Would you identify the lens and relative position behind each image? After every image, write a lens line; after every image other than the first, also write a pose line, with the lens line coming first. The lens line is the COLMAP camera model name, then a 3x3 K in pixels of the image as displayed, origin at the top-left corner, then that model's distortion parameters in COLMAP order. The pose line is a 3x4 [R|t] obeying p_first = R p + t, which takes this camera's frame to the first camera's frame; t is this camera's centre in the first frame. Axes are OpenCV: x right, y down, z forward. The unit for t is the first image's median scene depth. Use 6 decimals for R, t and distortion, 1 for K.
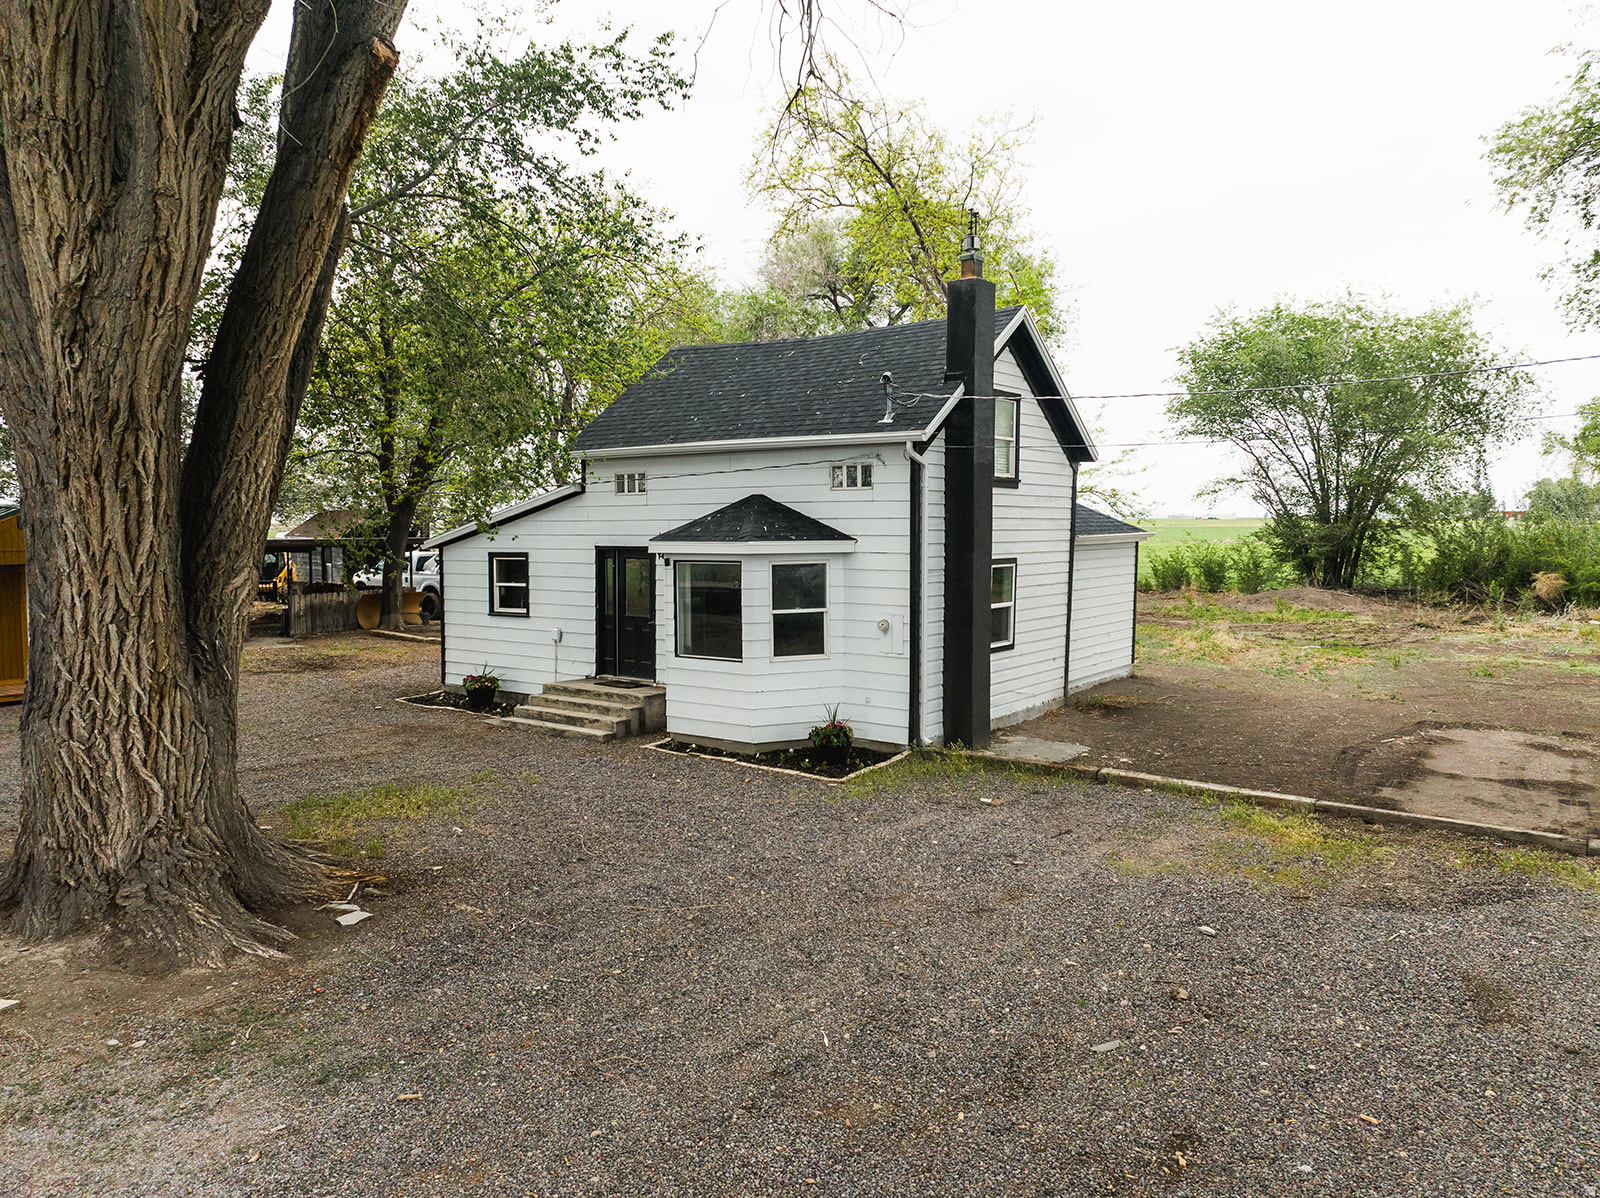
lens RADIAL K [[1131.0, 0, 806.9], [0, 1131.0, 597.8], [0, 0, 1]] dist [-0.052771, 0.024215]
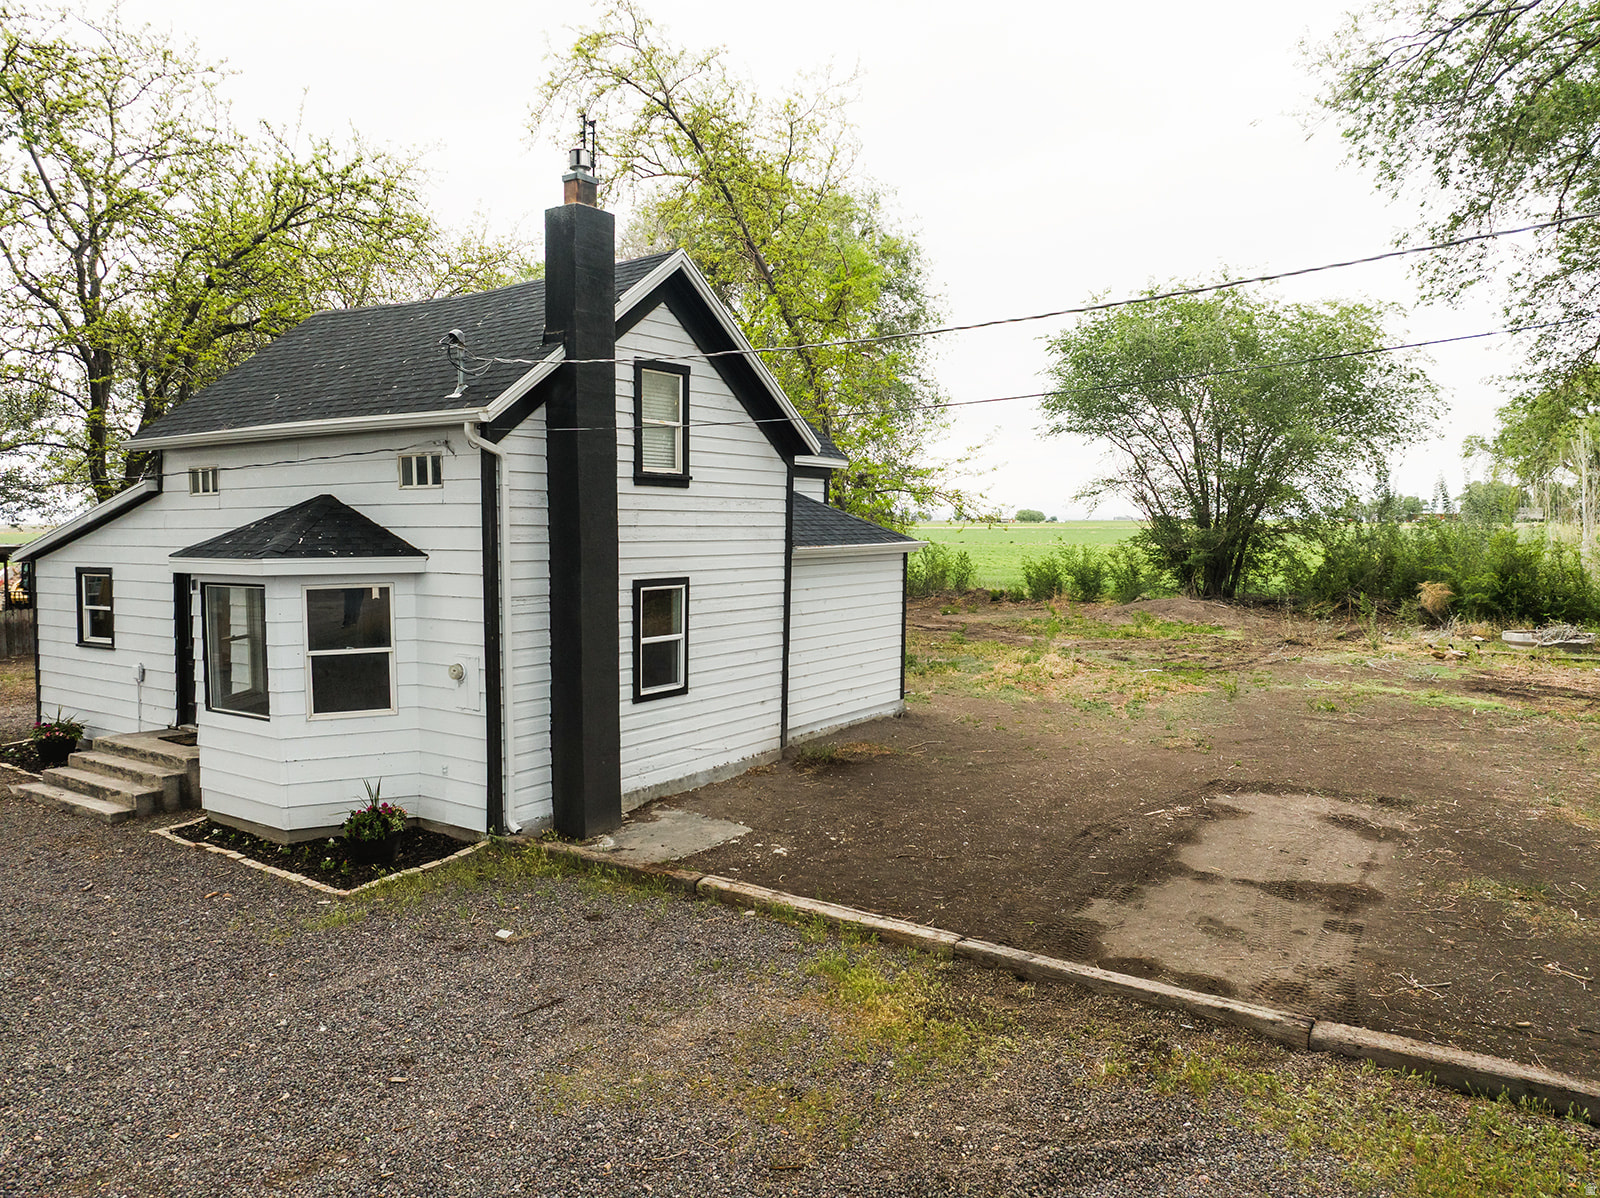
lens RADIAL K [[1131.0, 0, 813.3], [0, 1131.0, 593.0], [0, 0, 1]] dist [-0.052771, 0.024215]
pose [[0.998838, -0.000970, 0.048191, 0.239474], [0.001210, 0.999987, -0.004942, -0.020773], [-0.048186, 0.004994, 0.998826, 0.224513]]
